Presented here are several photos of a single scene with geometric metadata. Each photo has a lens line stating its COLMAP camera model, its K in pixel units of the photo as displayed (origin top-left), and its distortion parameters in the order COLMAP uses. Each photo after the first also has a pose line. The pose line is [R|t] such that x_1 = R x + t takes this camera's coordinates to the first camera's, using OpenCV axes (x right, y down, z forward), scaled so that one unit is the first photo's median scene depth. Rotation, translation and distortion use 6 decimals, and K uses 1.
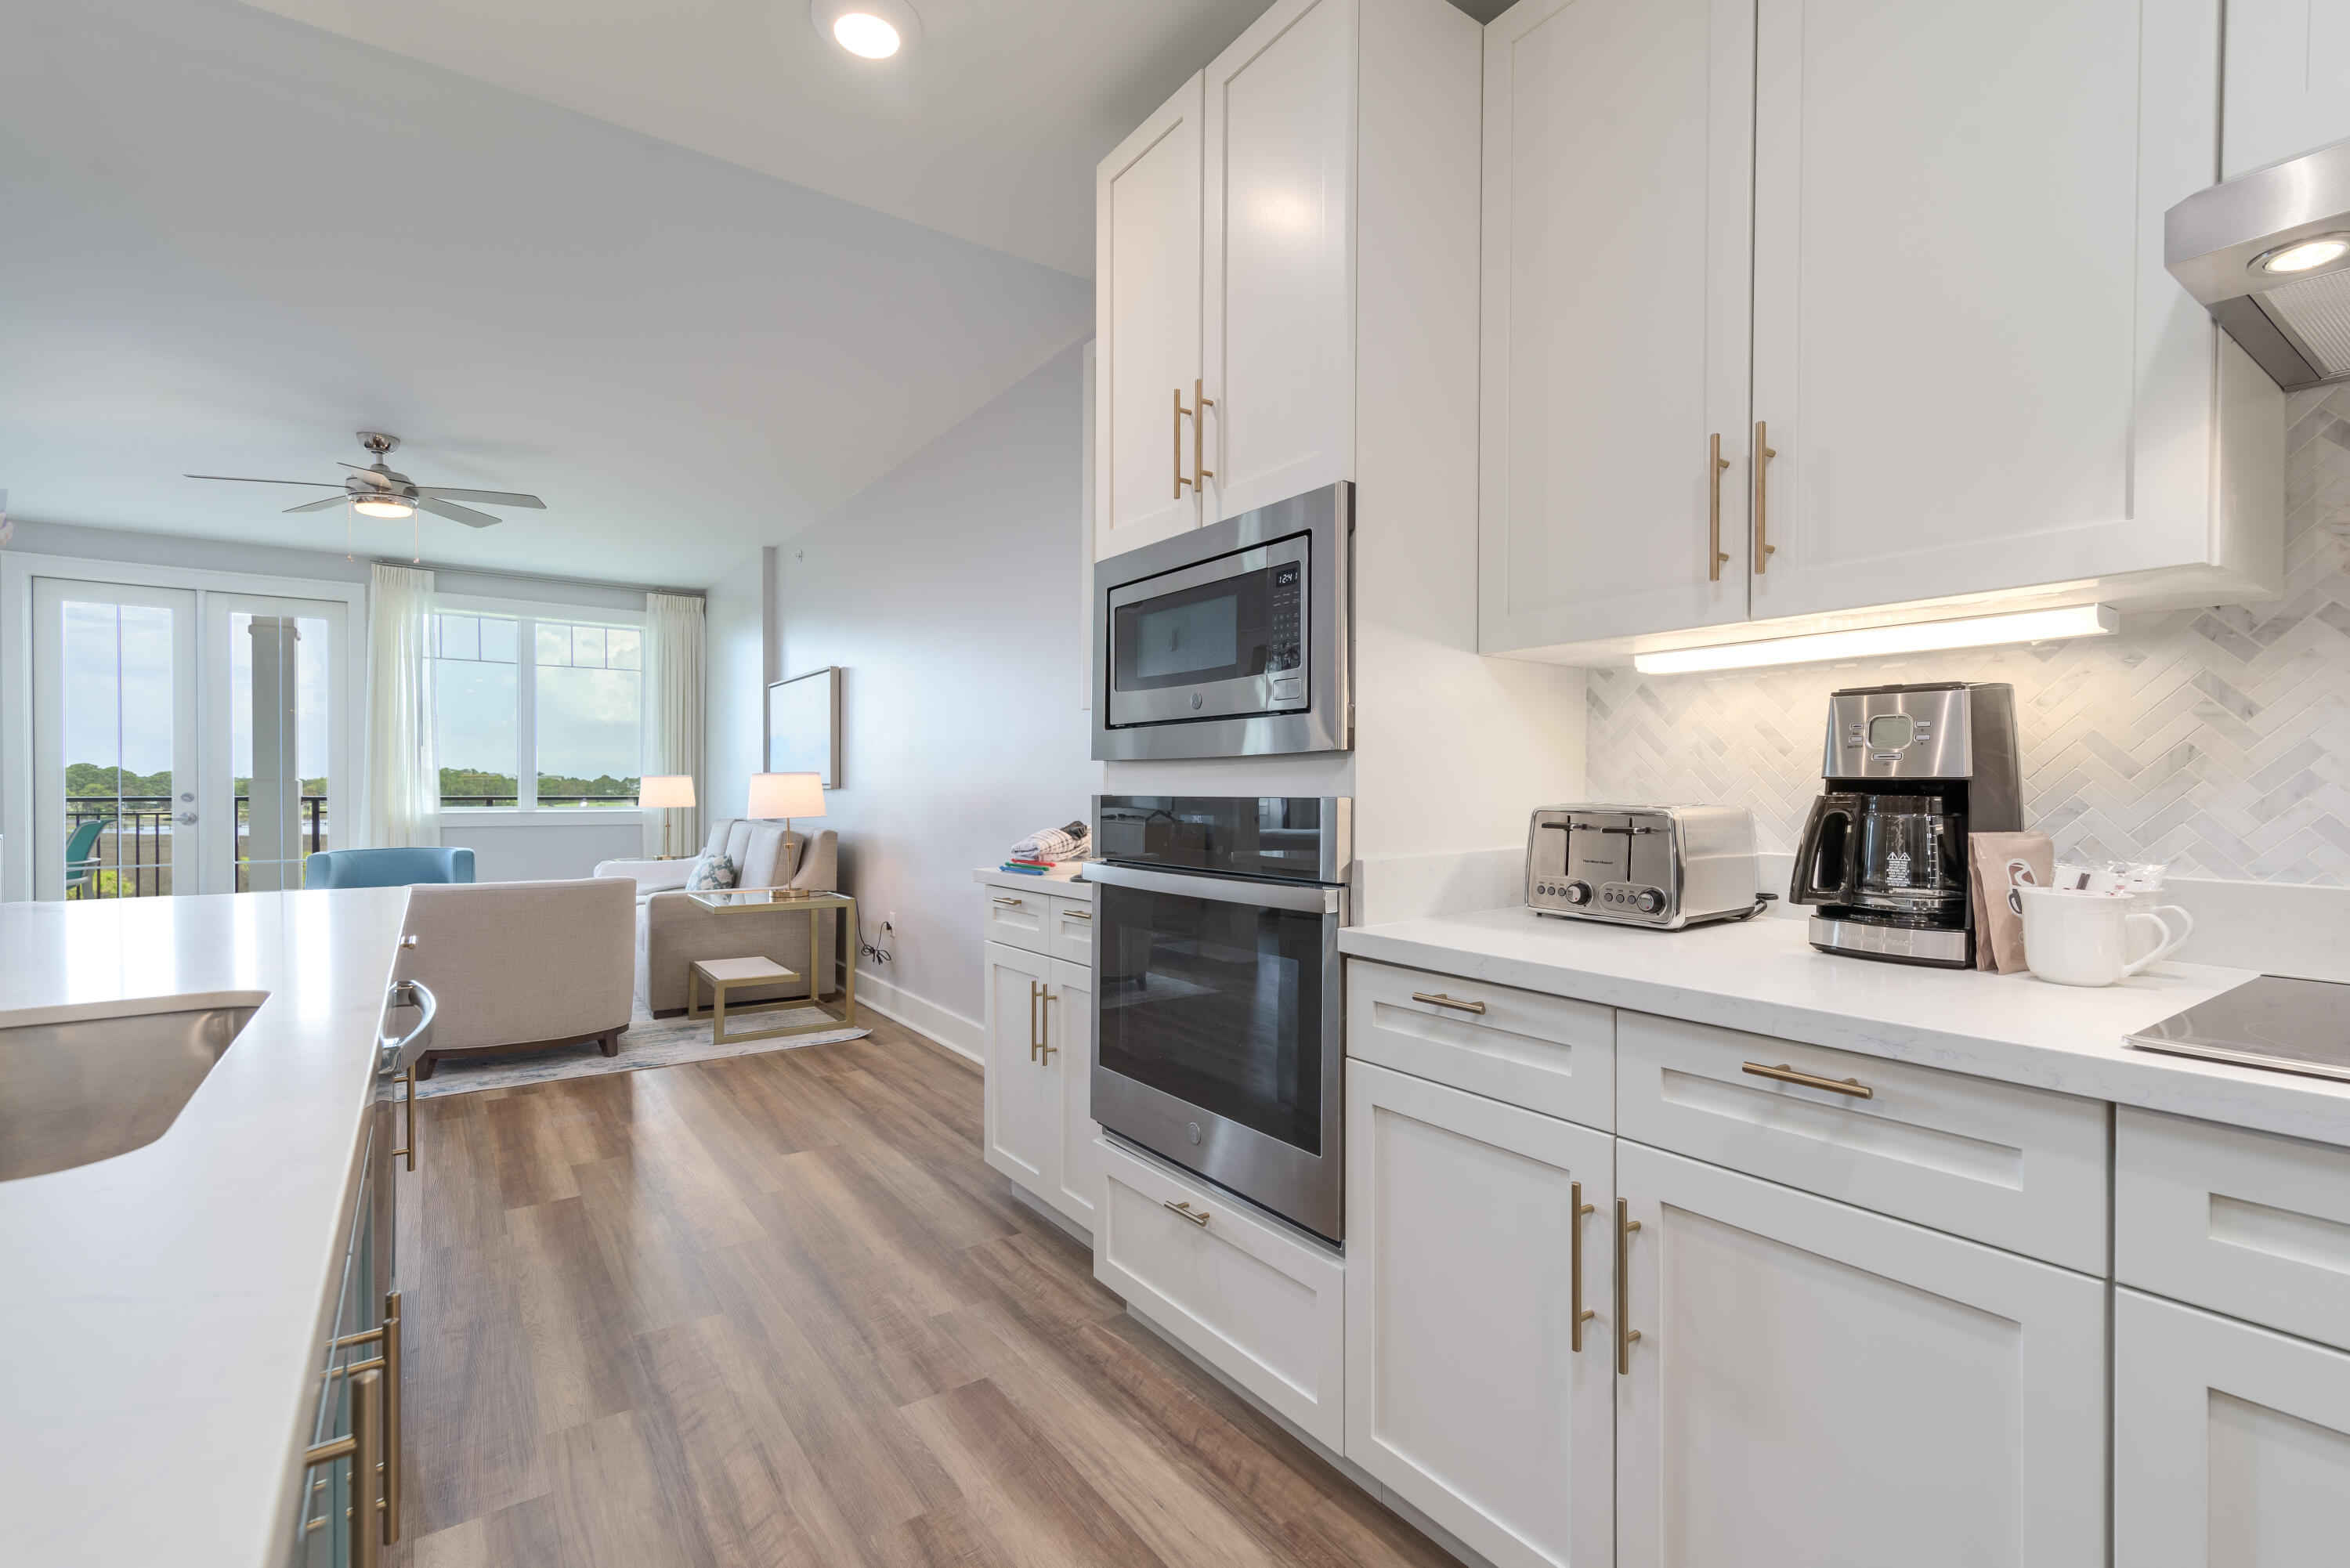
lens RADIAL K [[1060.9, 0, 1198.9], [0, 1060.9, 794.4], [0, 0, 1]] dist [0.013421, -0.001988]
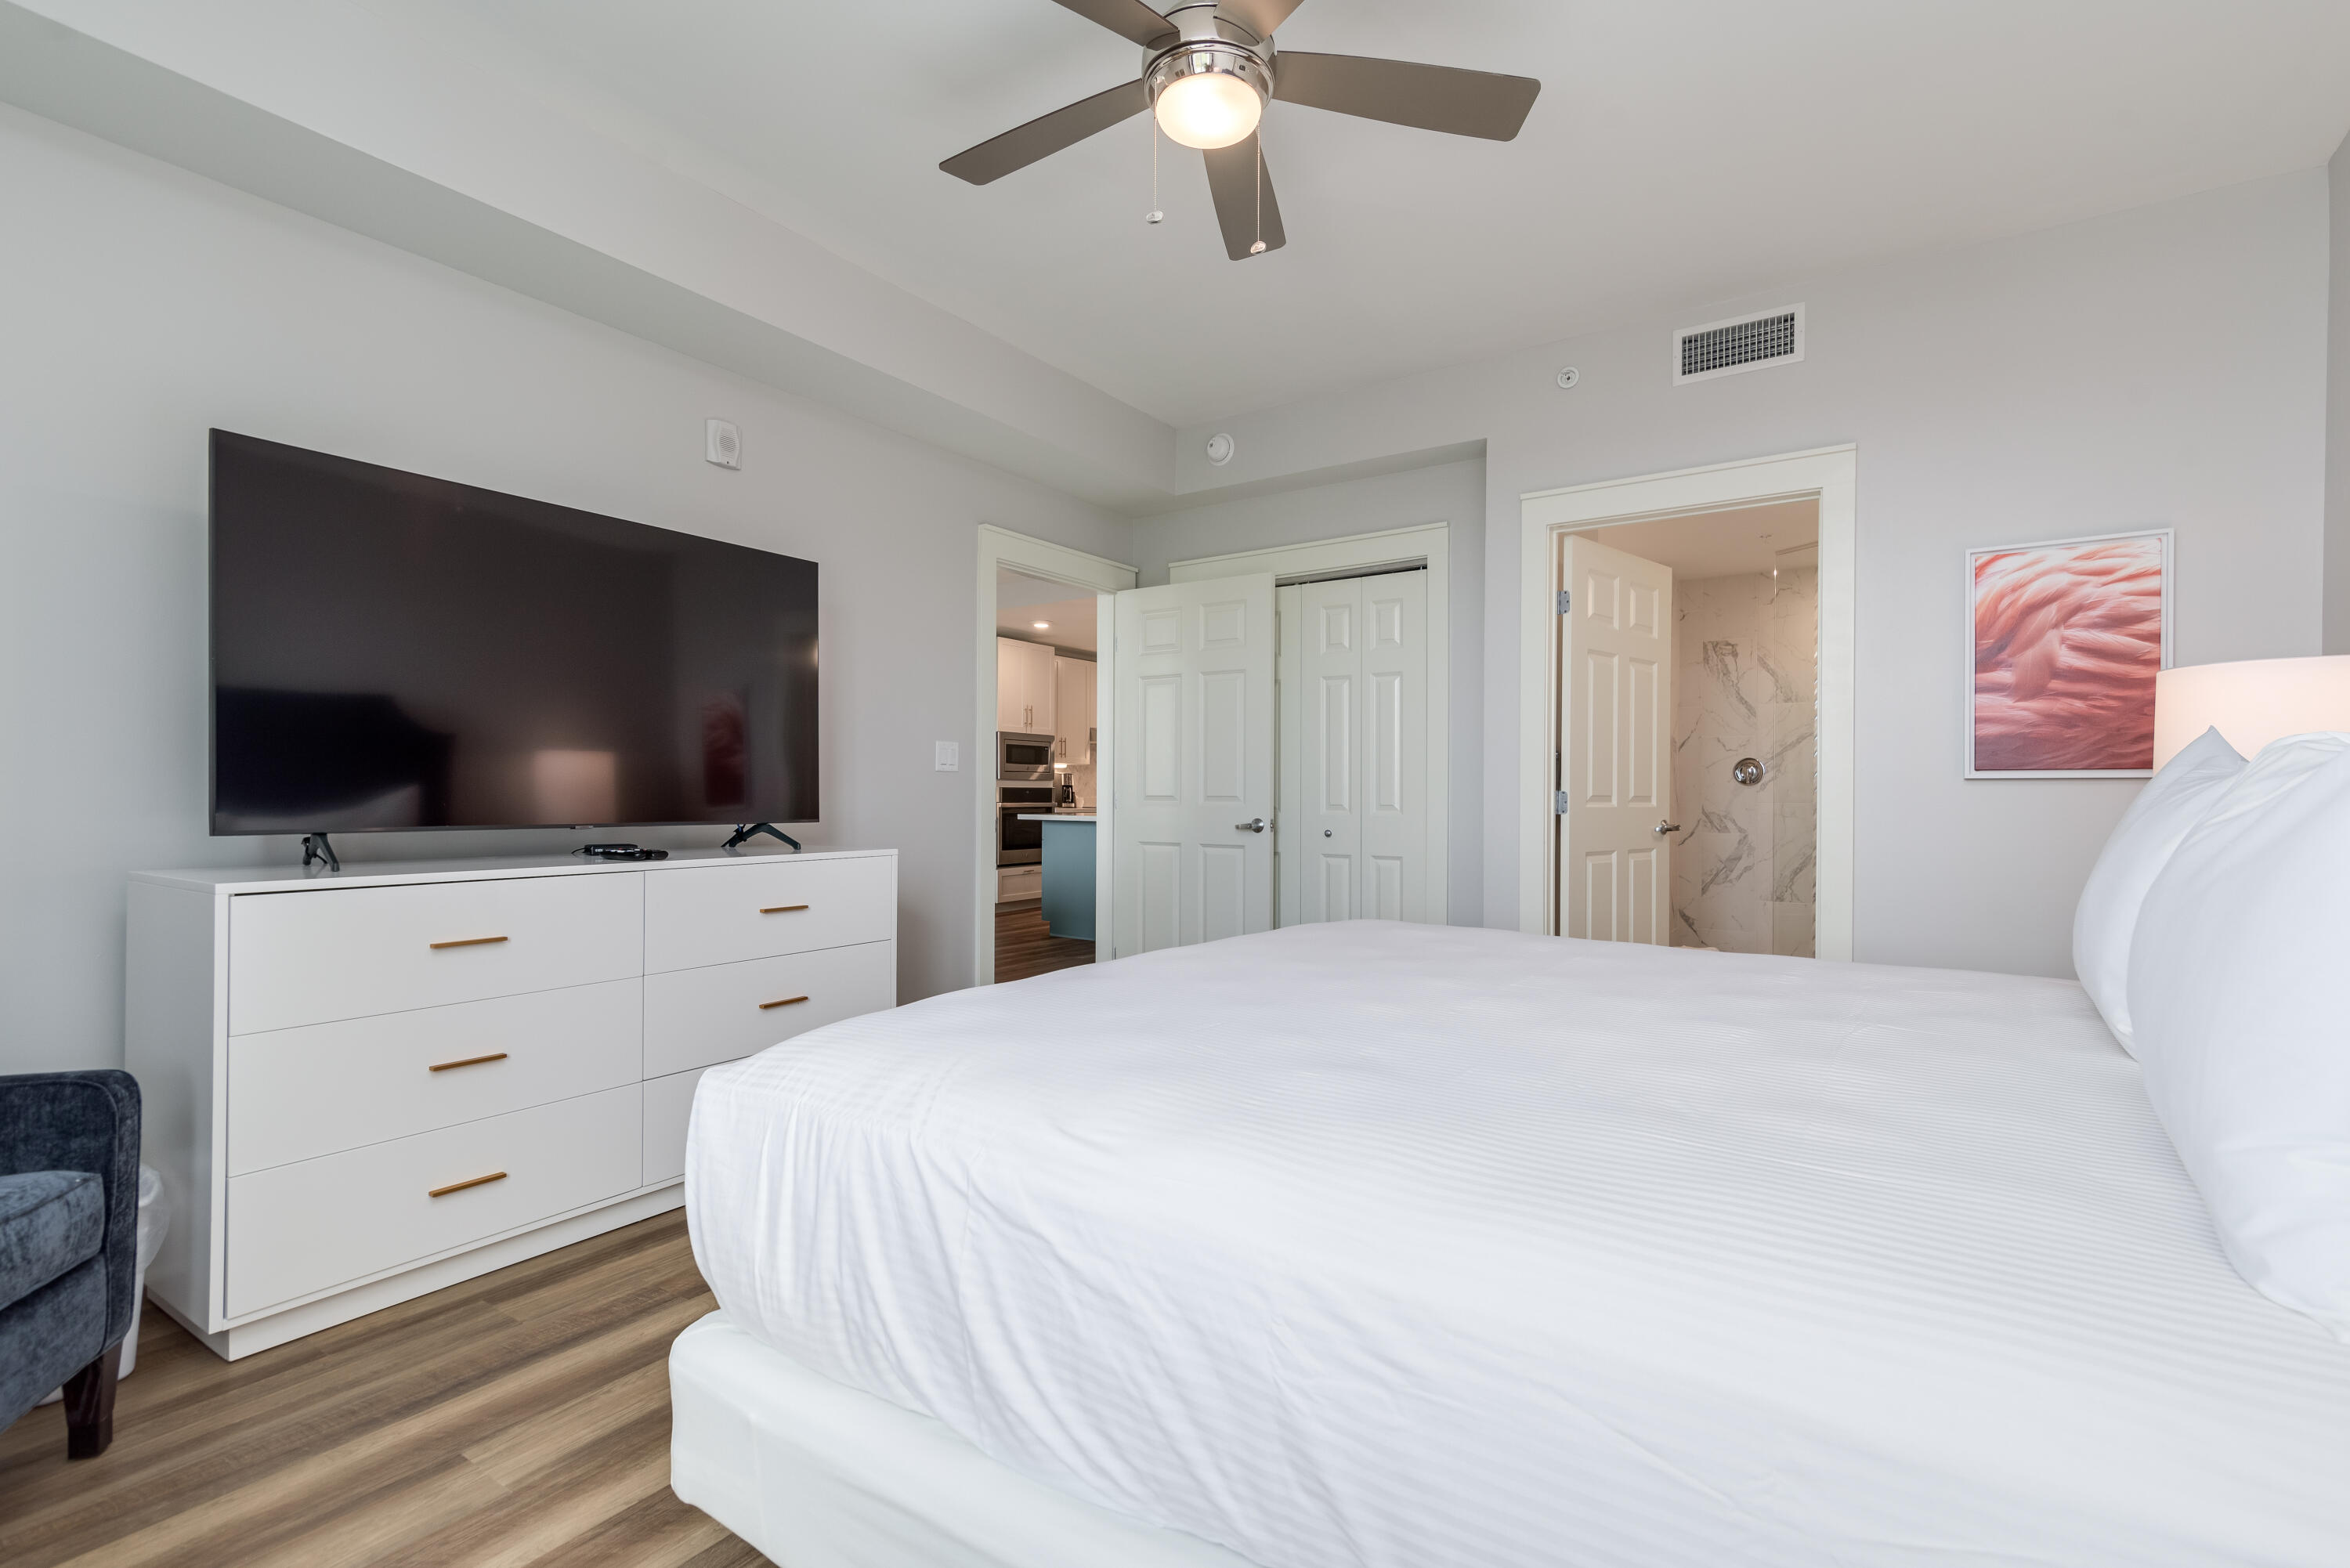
lens RADIAL K [[1060.9, 0, 1178.4], [0, 1060.9, 791.1], [0, 0, 1]] dist [0.013421, -0.001988]
pose [[-0.345422, -0.000120, 0.938448, -5.676354], [0.003945, 0.999991, 0.001579, 0.016340], [-0.938439, 0.004248, -0.345418, 2.378947]]
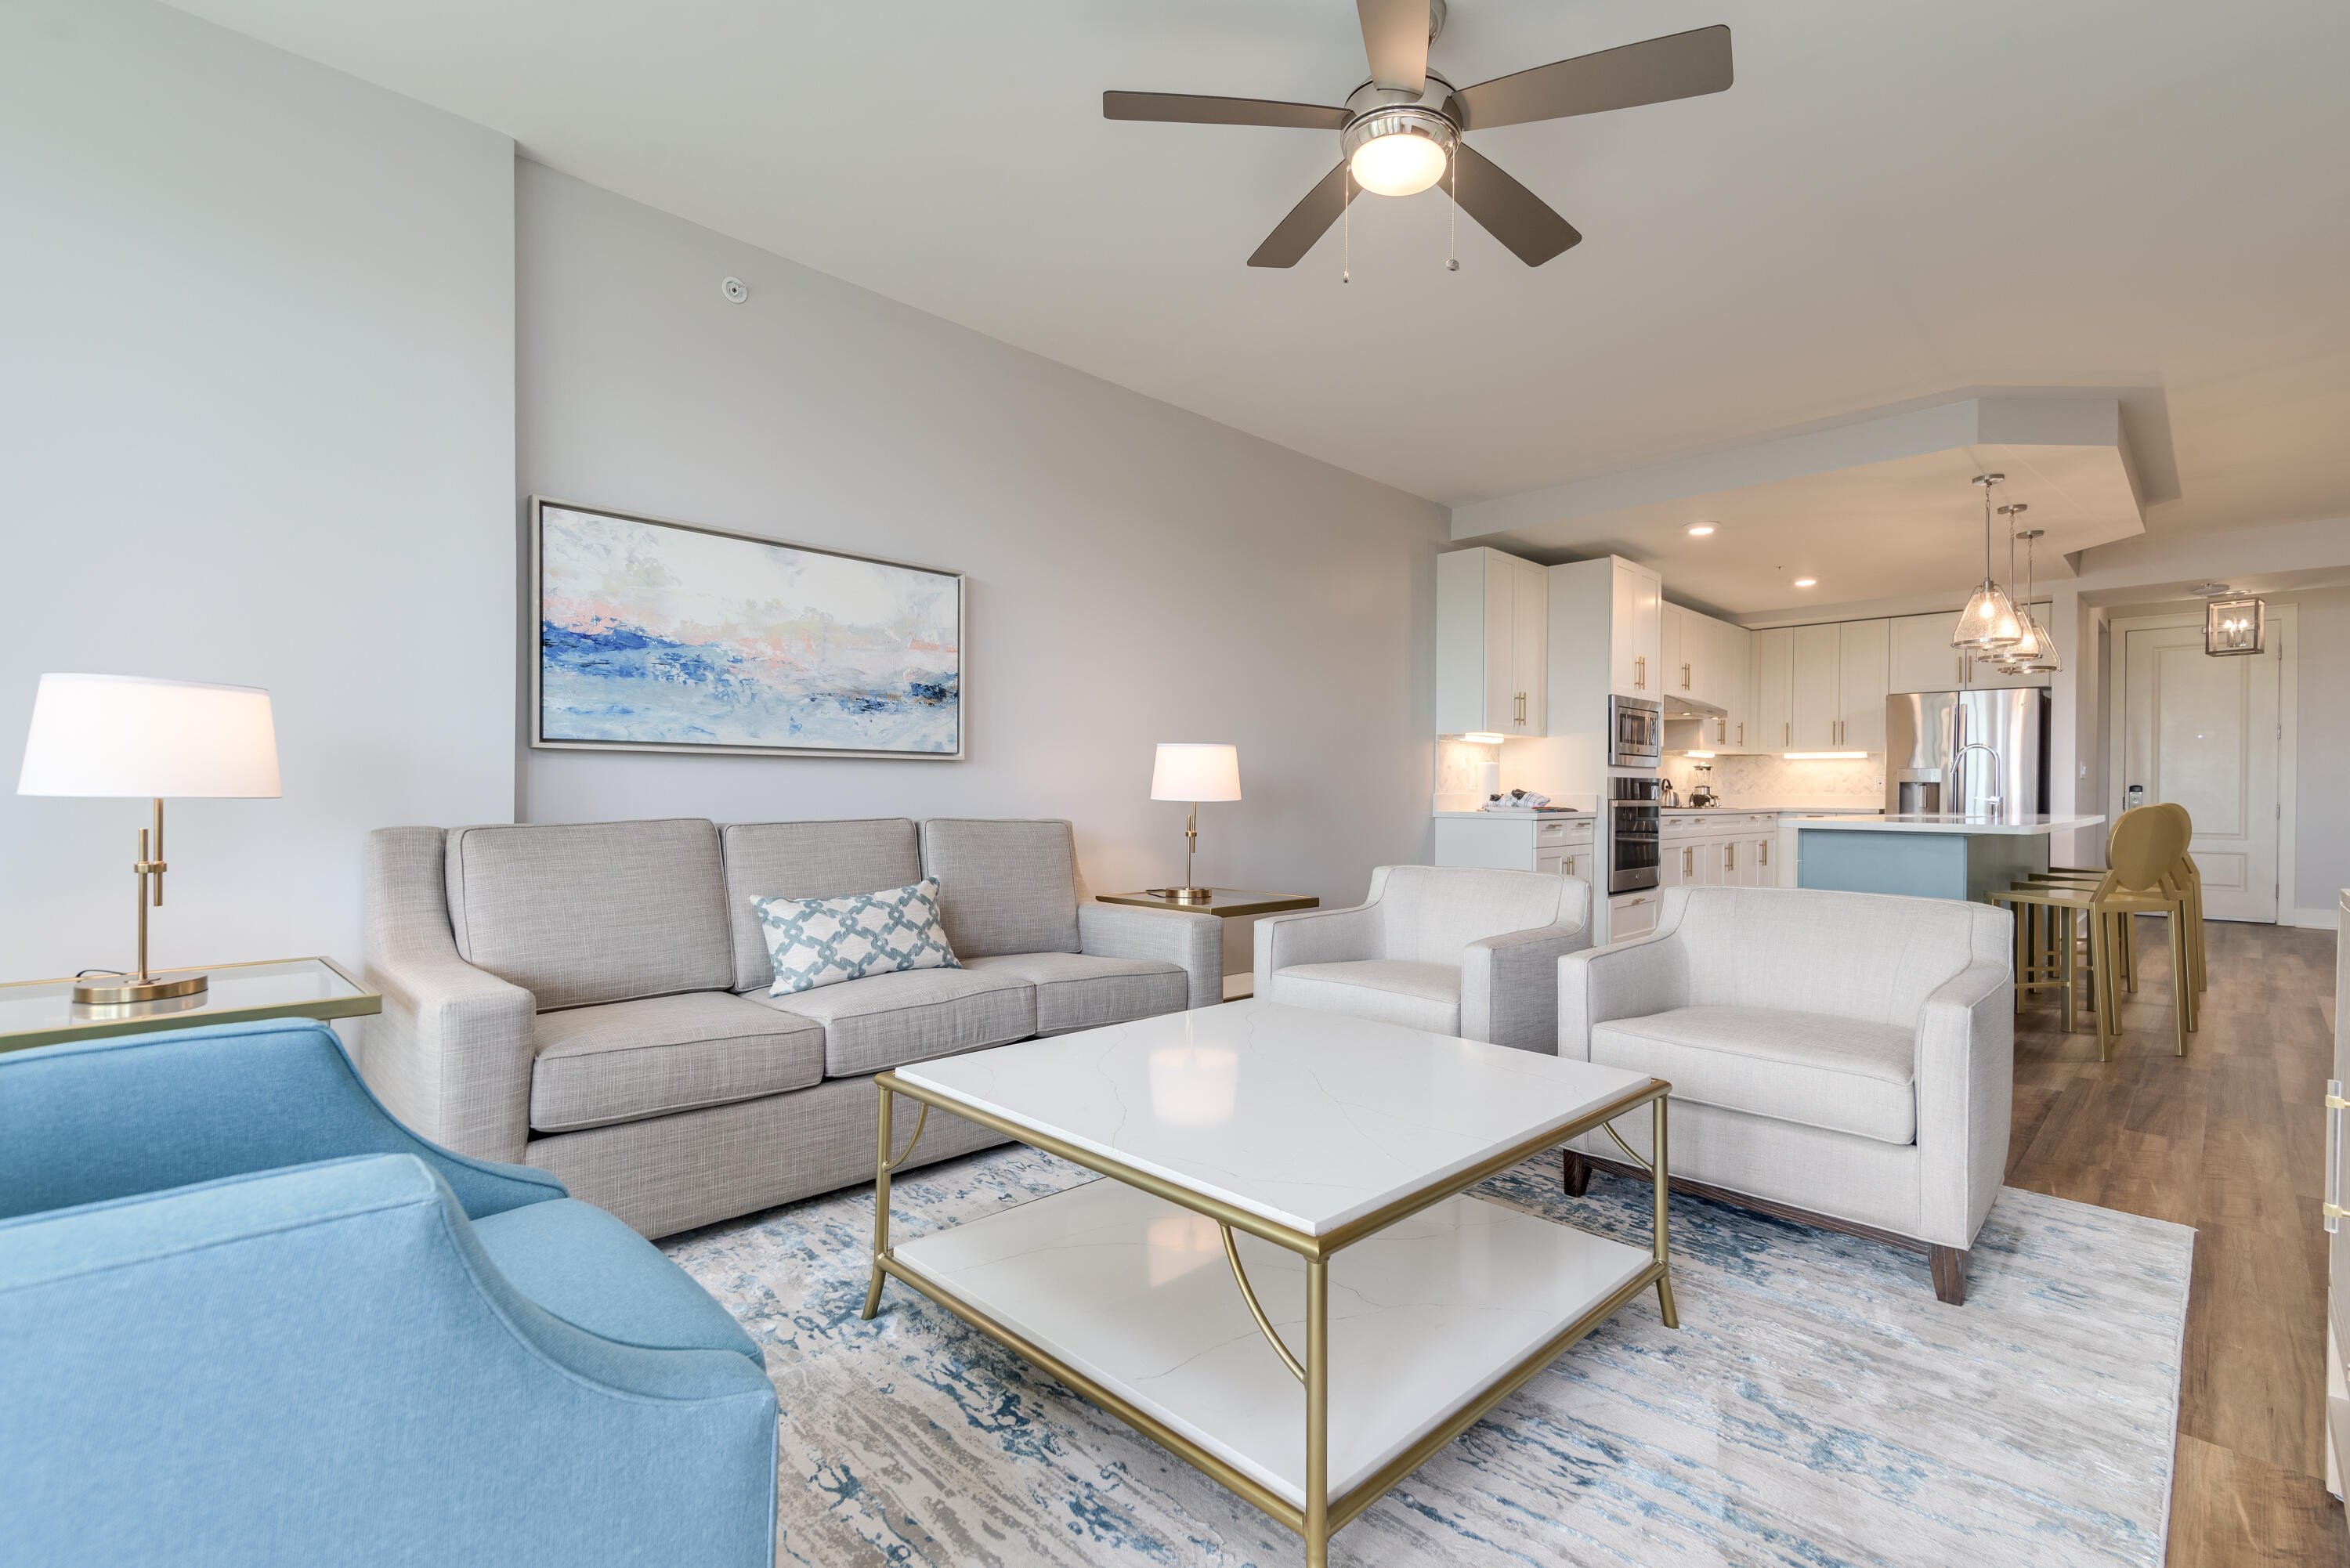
lens RADIAL K [[1060.9, 0, 1197.4], [0, 1060.9, 795.5], [0, 0, 1]] dist [0.013421, -0.001988]
pose [[-0.175705, -0.008391, 0.984407, -3.580914], [-0.000333, 0.999964, 0.008464, 0.036146], [-0.984443, 0.001159, -0.175702, 3.449393]]
